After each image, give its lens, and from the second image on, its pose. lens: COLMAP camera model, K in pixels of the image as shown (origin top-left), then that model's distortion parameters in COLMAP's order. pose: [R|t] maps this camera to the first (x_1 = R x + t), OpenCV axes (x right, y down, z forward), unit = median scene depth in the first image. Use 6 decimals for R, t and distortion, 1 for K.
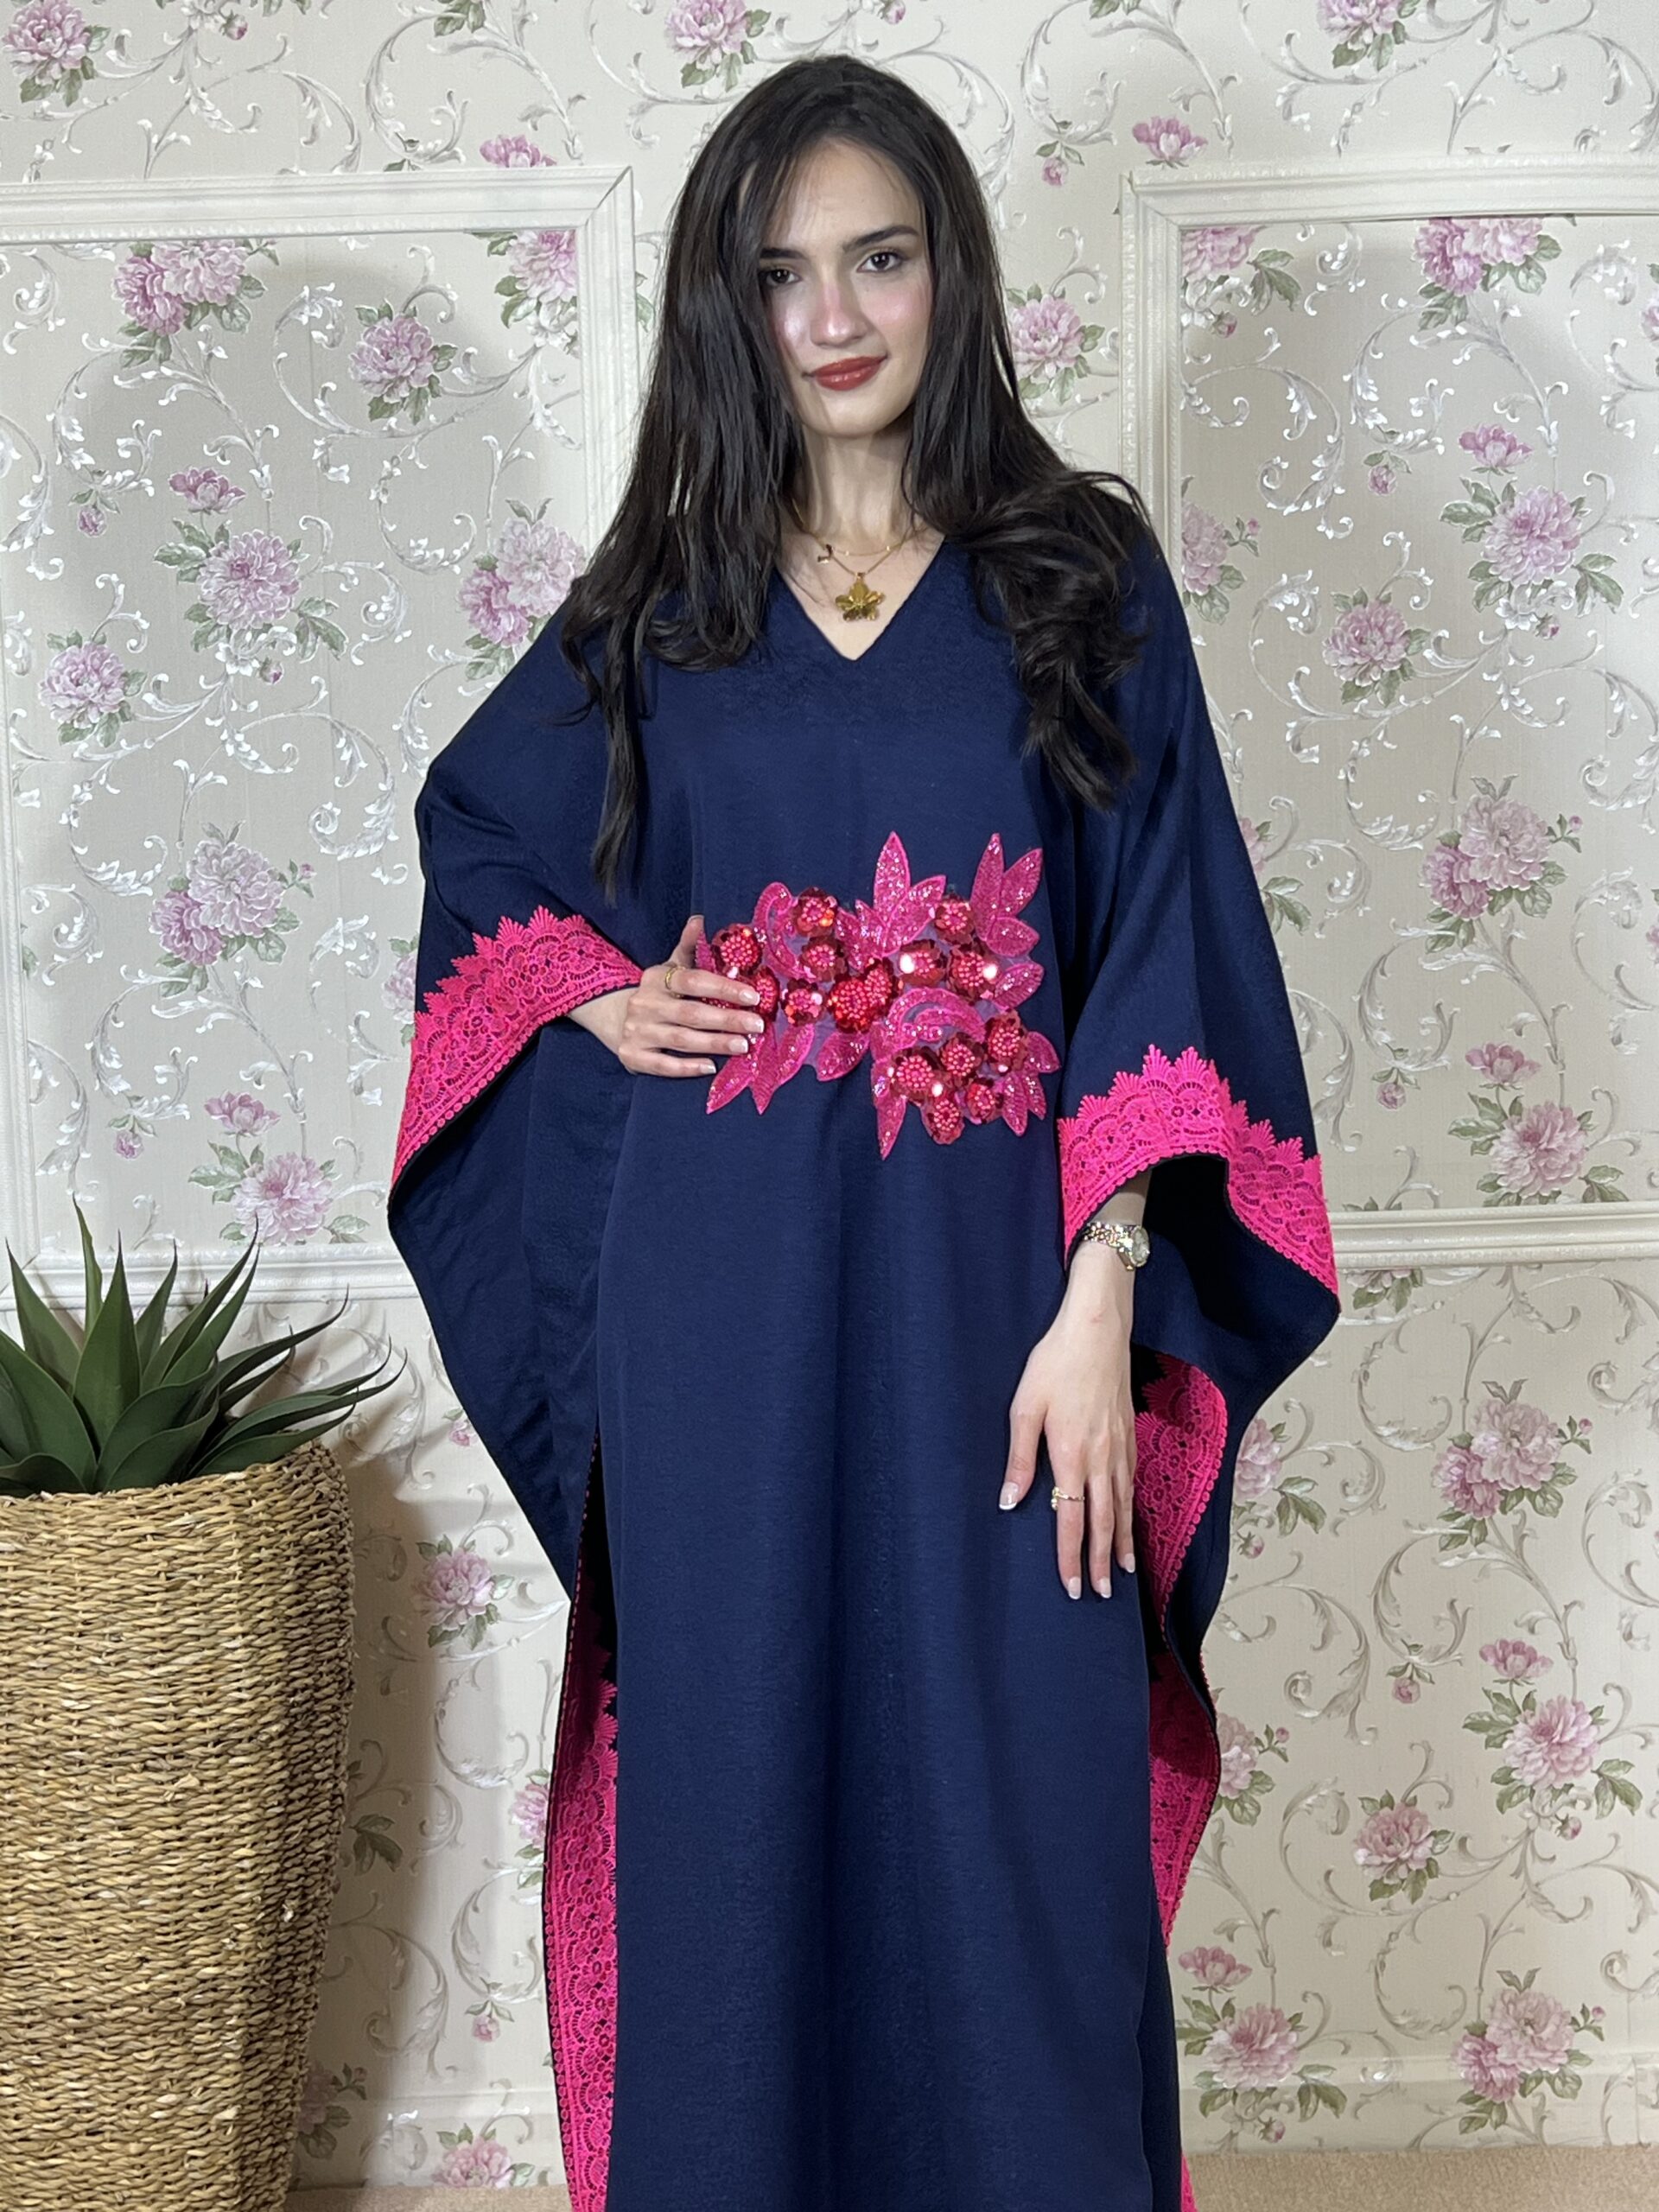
lens RADIAL K [[3471.0, 0, 856.8], [0, 3471.0, 1140.0], [0, 0, 1]] dist [0.228672, -0.855763]
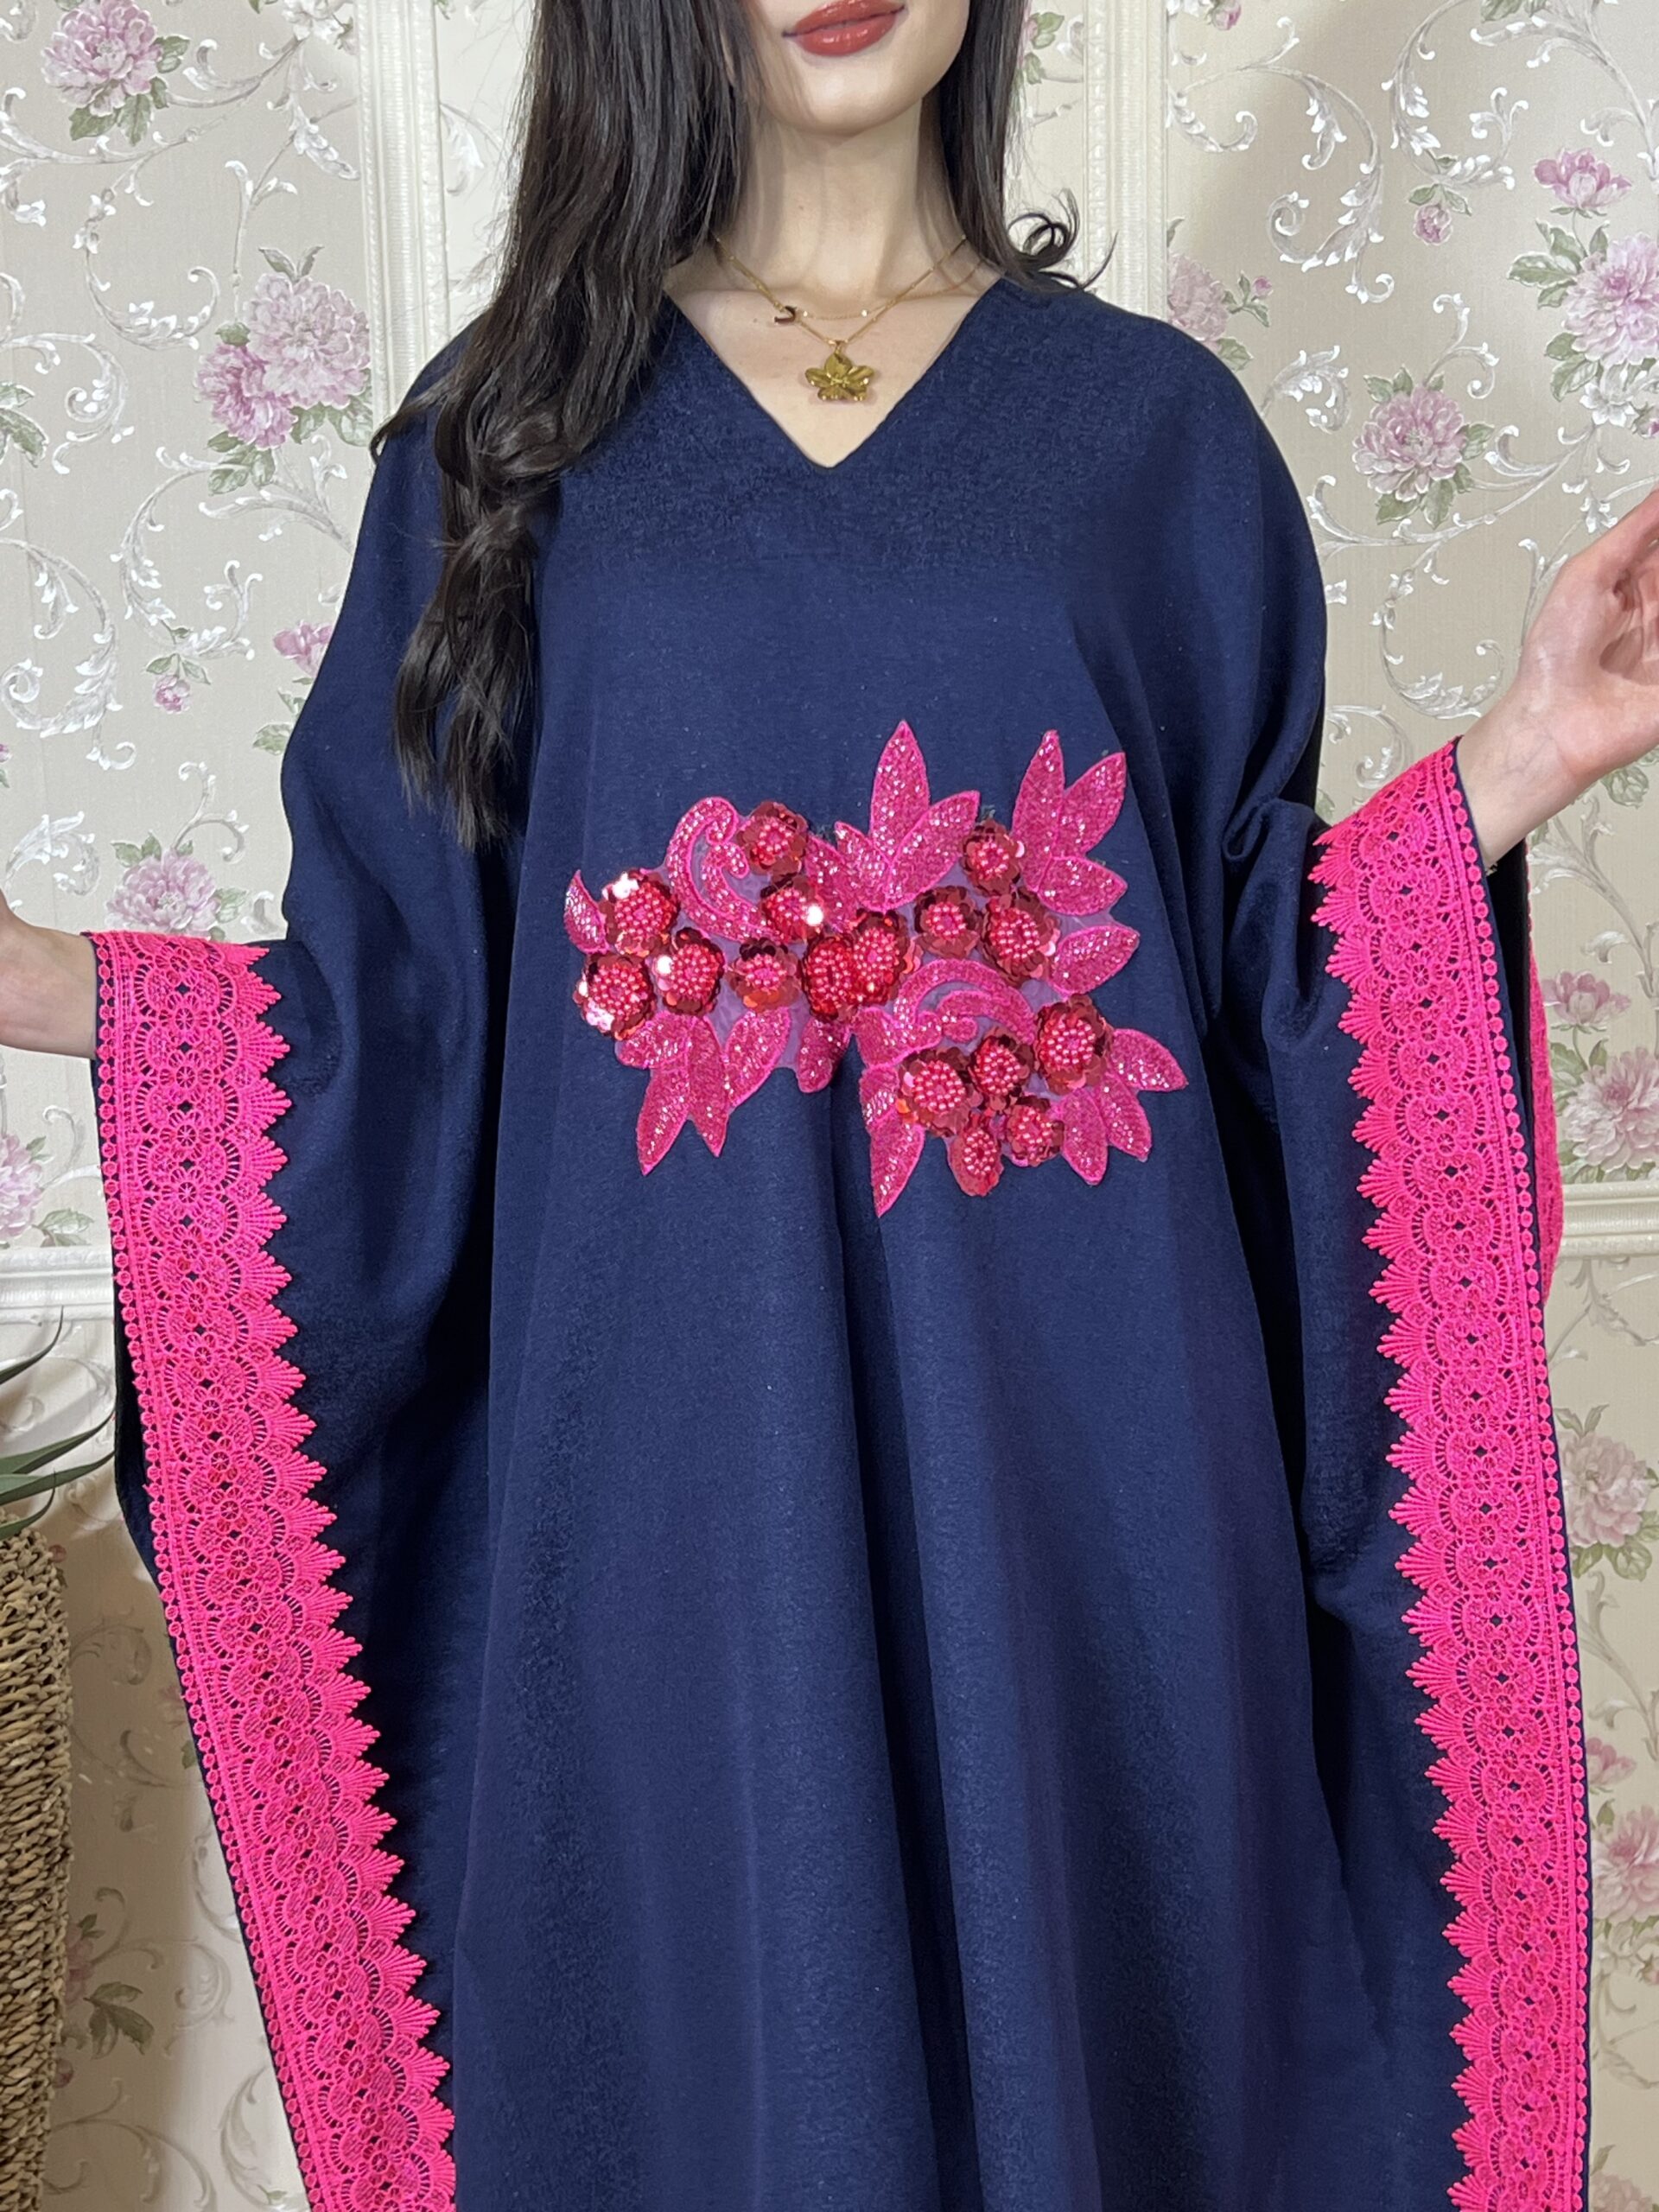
lens RADIAL K [[3341.8, 0, 815.4], [0, 3341.8, 1110.0], [0, 0, 1]] dist [0.194513, -0.631529]
pose [[0.999585, -0.007064, 0.027925, -0.003848], [0.005760, 0.998901, 0.046509, -0.033261], [-0.028223, -0.046329, 0.998527, 0.271311]]
